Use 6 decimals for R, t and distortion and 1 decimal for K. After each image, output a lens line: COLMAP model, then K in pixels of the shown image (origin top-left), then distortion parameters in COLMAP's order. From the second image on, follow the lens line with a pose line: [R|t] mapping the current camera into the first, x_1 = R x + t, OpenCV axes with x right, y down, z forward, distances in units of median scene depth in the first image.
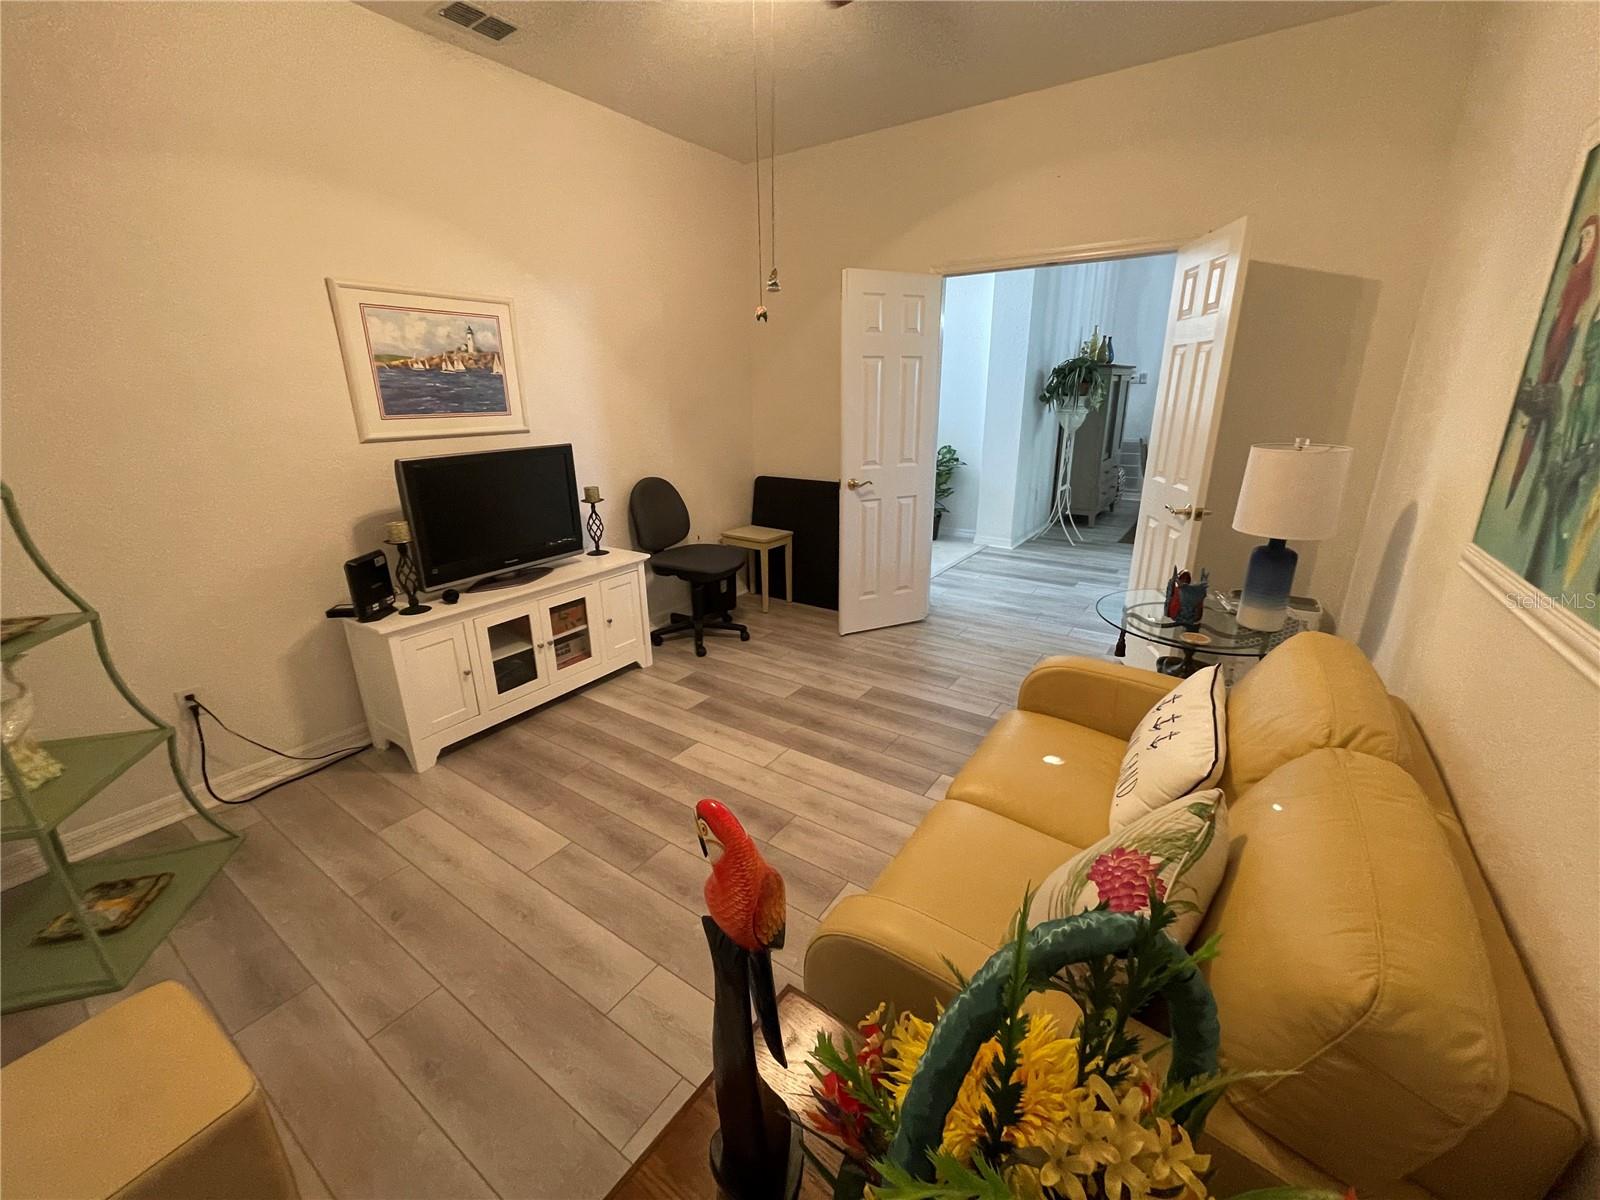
lens RADIAL K [[644.9, 0, 799.2], [0, 644.9, 597.3], [0, 0, 1]] dist [-0.006168, 0.000279]
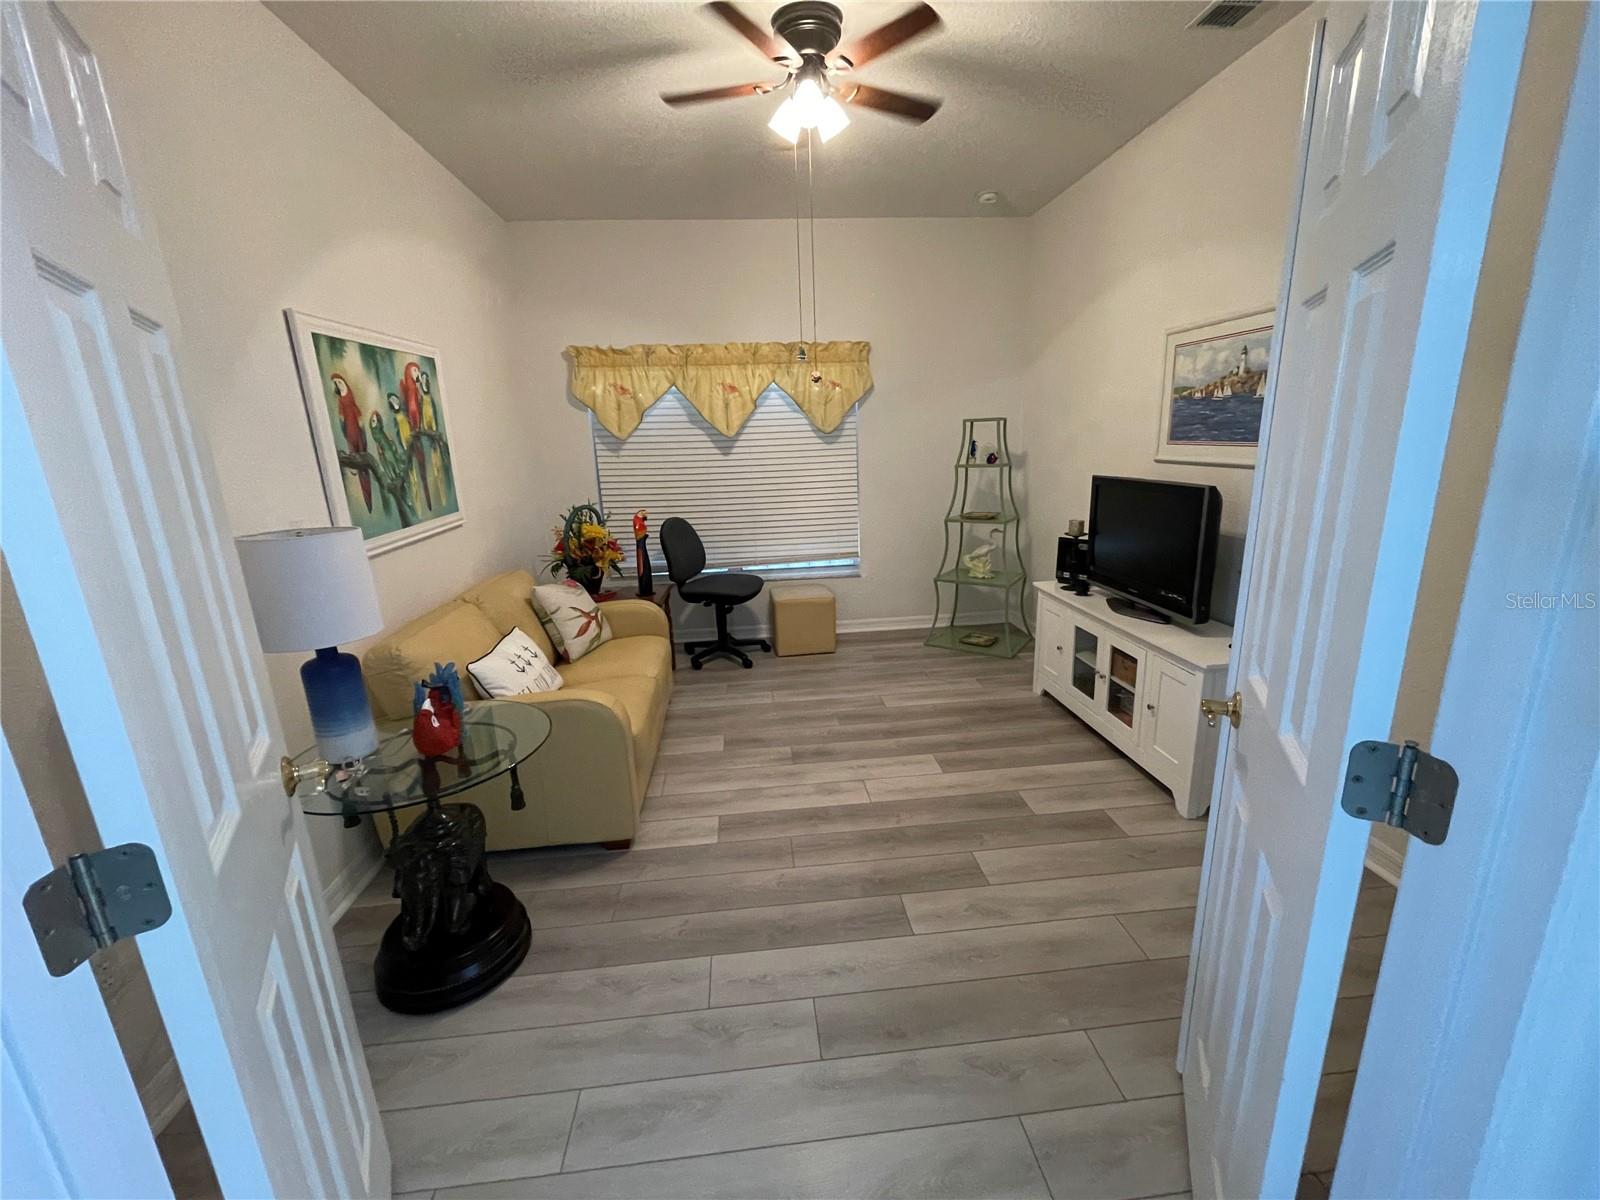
lens RADIAL K [[647.5, 0, 809.1], [0, 647.5, 595.9], [0, 0, 1]] dist [-0.007167, 0.000248]
pose [[-0.761746, 0.192486, -0.618622, 0.585207], [-0.157128, 0.871450, 0.464636, -0.460528], [0.628533, 0.451137, -0.633578, 1.406002]]
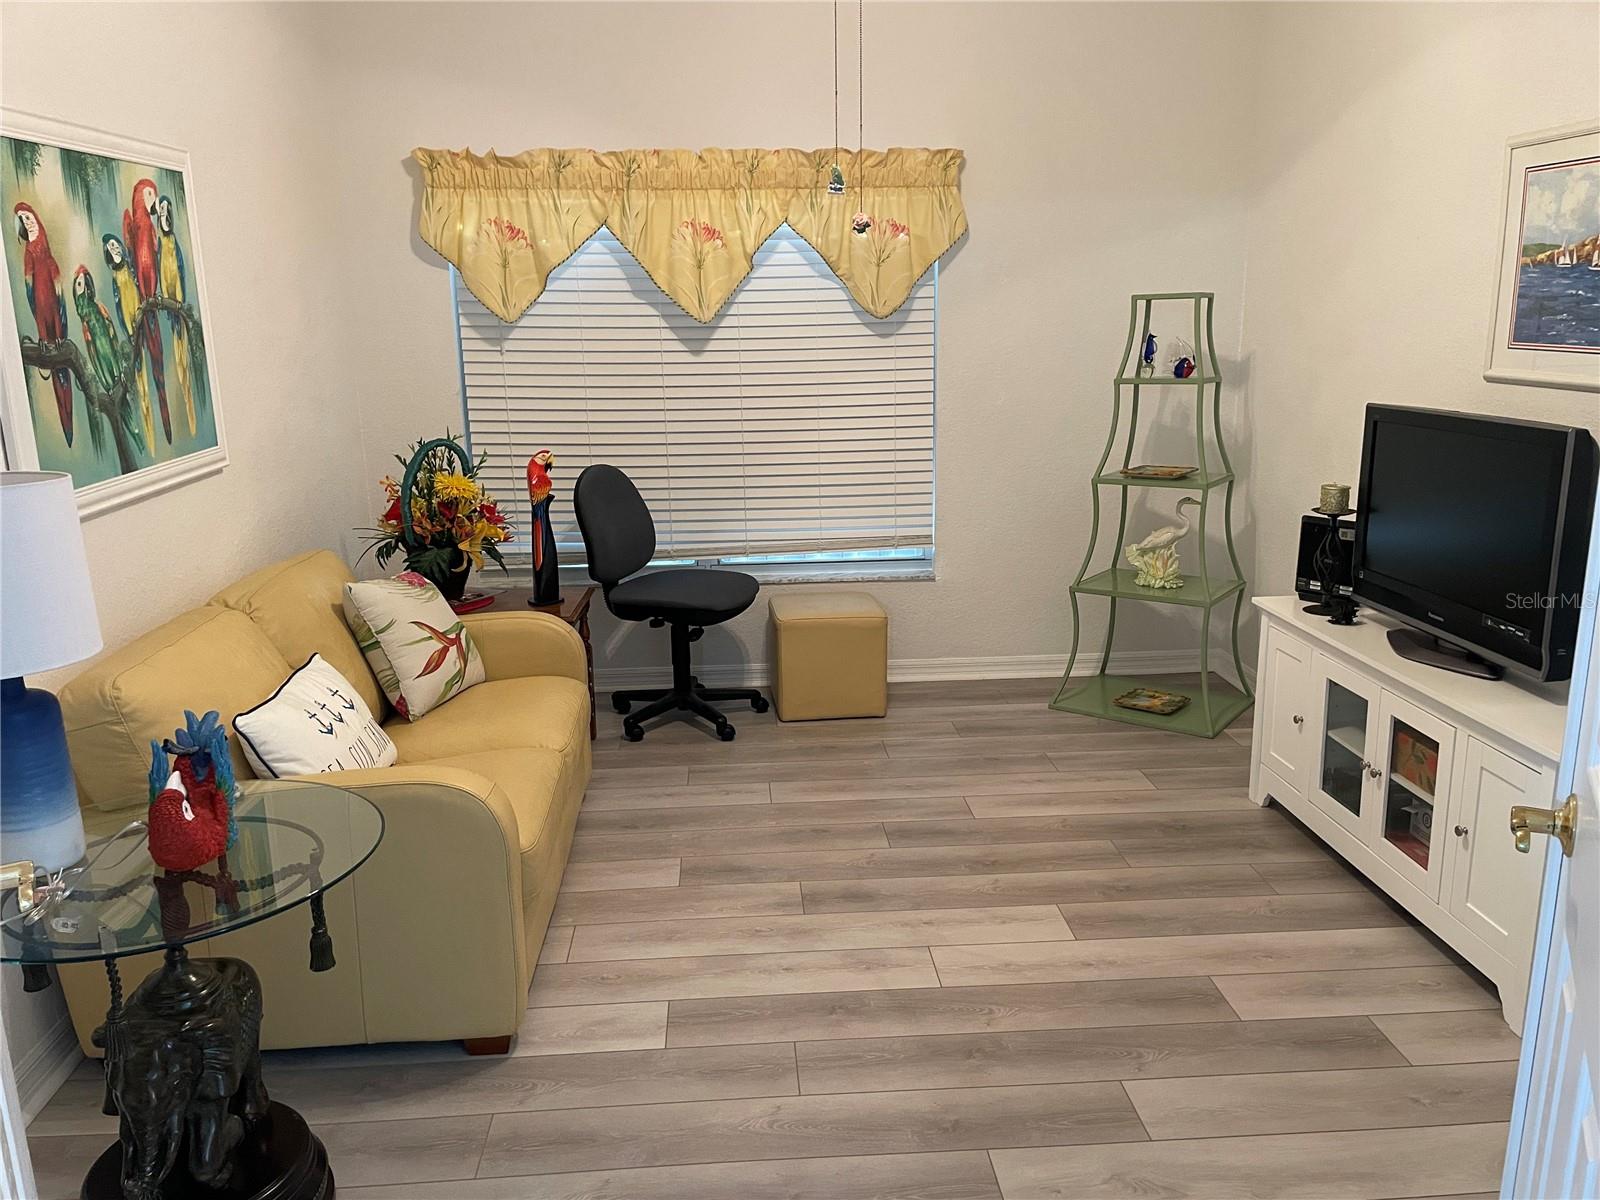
lens RADIAL K [[1218.6, 0, 805.5], [0, 1218.6, 603.4], [0, 0, 1]] dist [0.096658, -0.136045]
pose [[-0.784841, 0.167829, -0.596539, 0.620460], [-0.164773, 0.871460, 0.461960, -0.487115], [0.597390, 0.460858, -0.656304, 1.447314]]
